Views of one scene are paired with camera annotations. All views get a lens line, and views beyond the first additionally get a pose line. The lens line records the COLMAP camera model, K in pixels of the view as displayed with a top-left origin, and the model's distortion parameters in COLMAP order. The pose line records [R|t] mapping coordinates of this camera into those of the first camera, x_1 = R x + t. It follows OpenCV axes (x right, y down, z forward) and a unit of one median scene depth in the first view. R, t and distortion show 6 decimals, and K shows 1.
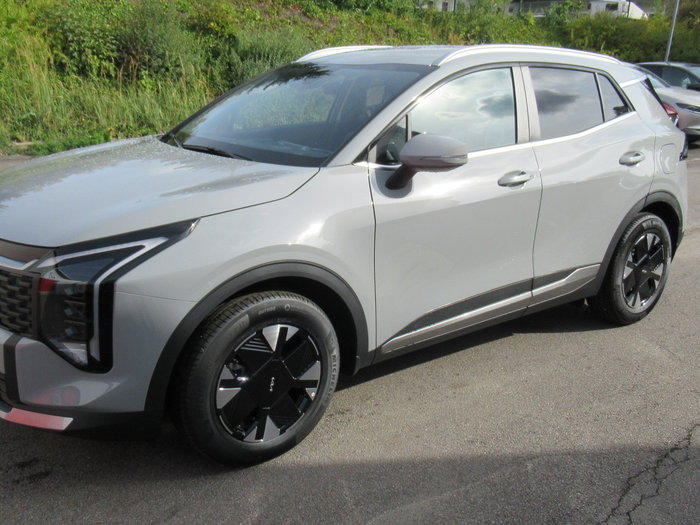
lens RADIAL K [[687.2, 0, 347.2], [0, 687.2, 265.2], [0, 0, 1]] dist [-0.014417, 0.000000]
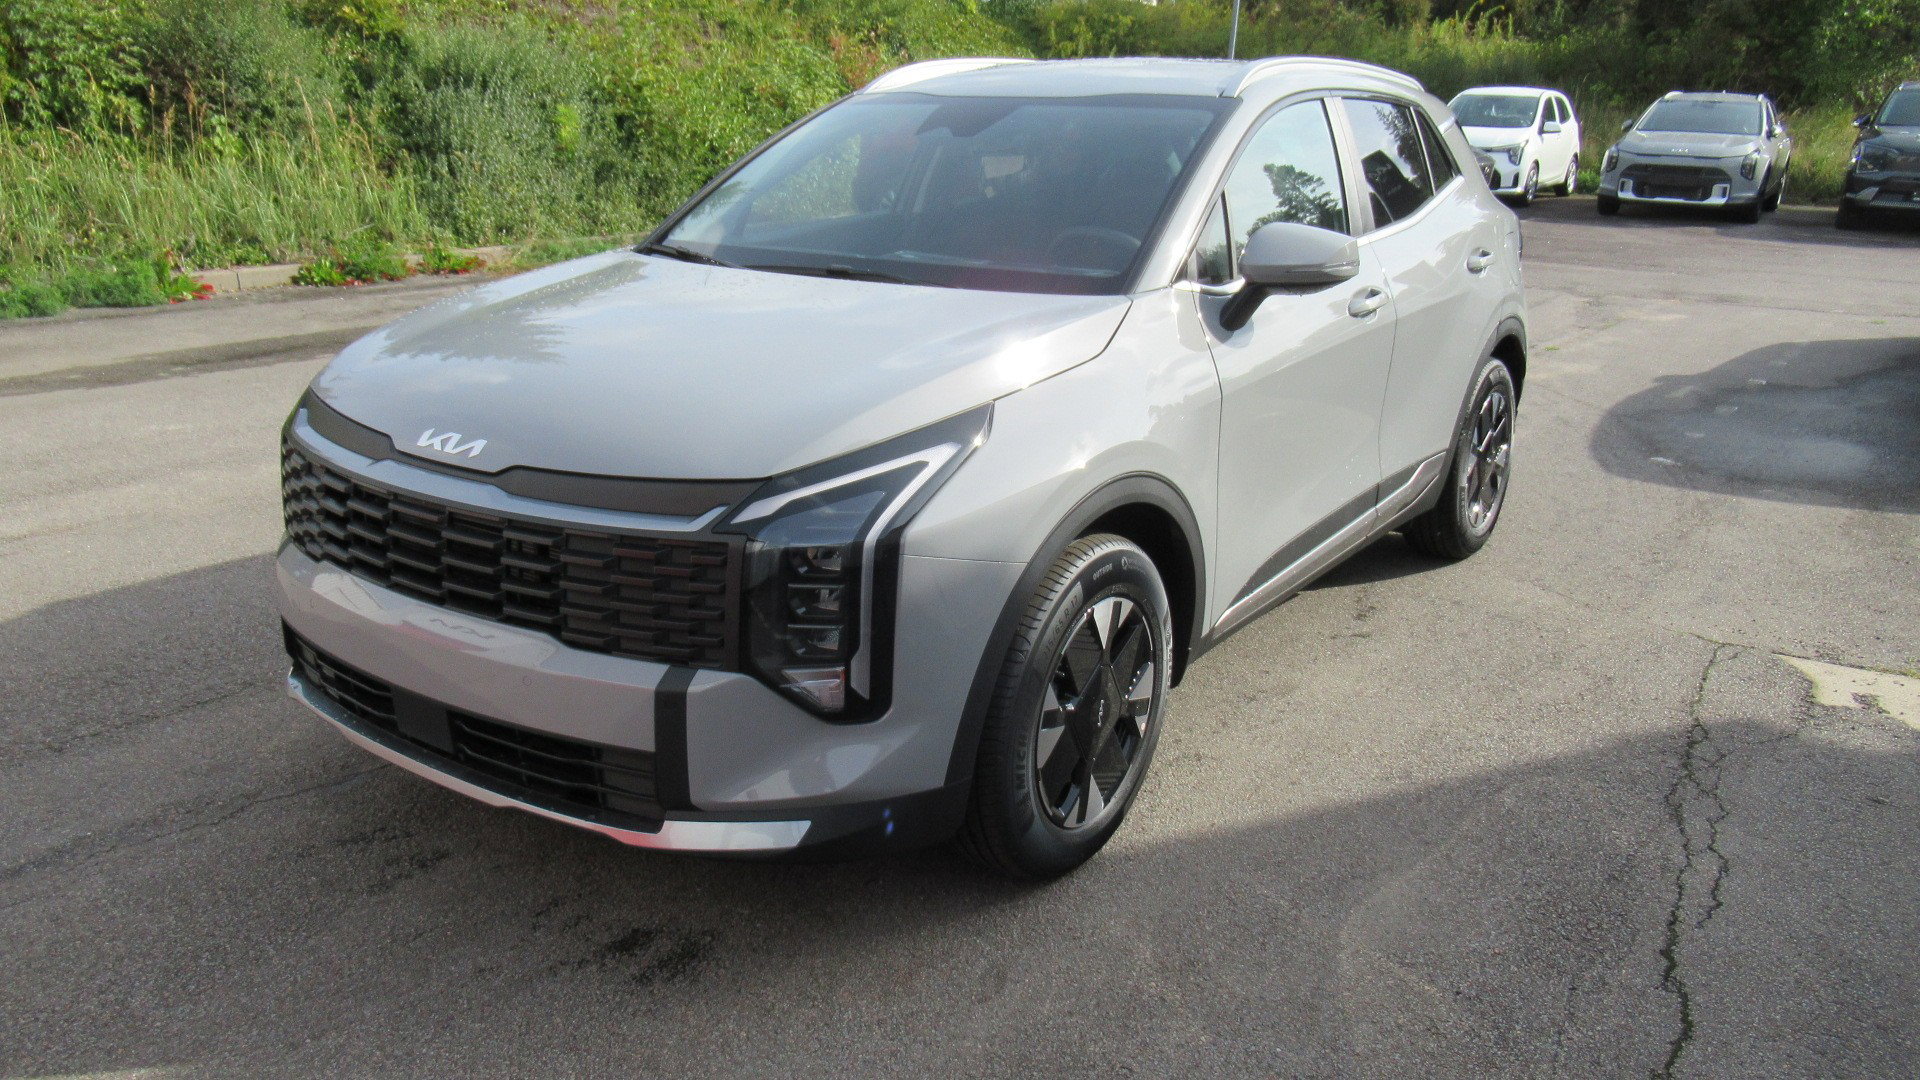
lens RADIAL K [[1412.7, 0, 955.6], [0, 1412.7, 543.6], [0, 0, 1]] dist [-0.022567, 0.010632]
pose [[0.959821, -0.092064, 0.265082, -0.442893], [0.085608, 0.995684, 0.035832, -0.002815], [-0.267237, -0.011699, 0.963560, -0.004605]]
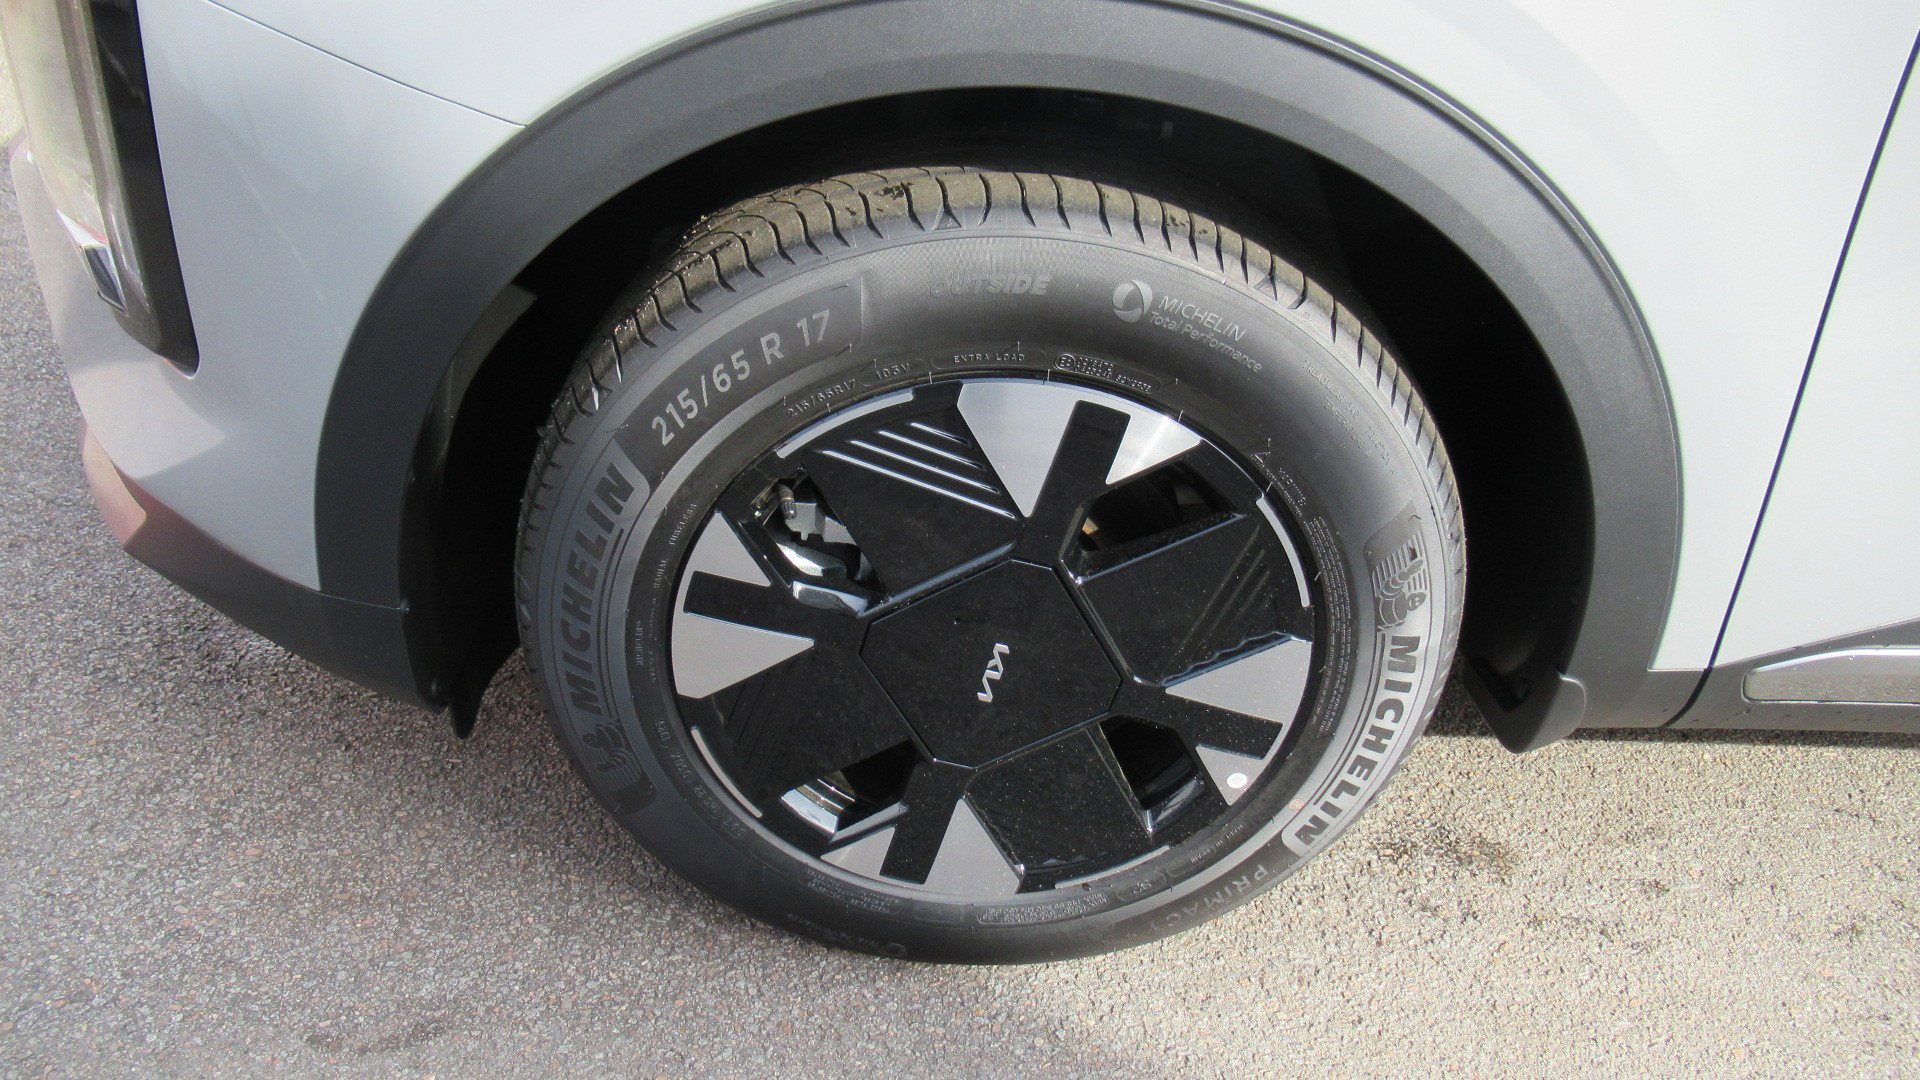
lens RADIAL K [[1412.7, 0, 956.3], [0, 1412.7, 536.8], [0, 0, 1]] dist [-0.022567, 0.010632]
pose [[0.784638, 0.346227, -0.514266, 0.064895], [-0.192055, 0.924464, 0.329365, 0.009873], [0.589456, -0.159665, 0.791864, 0.623785]]
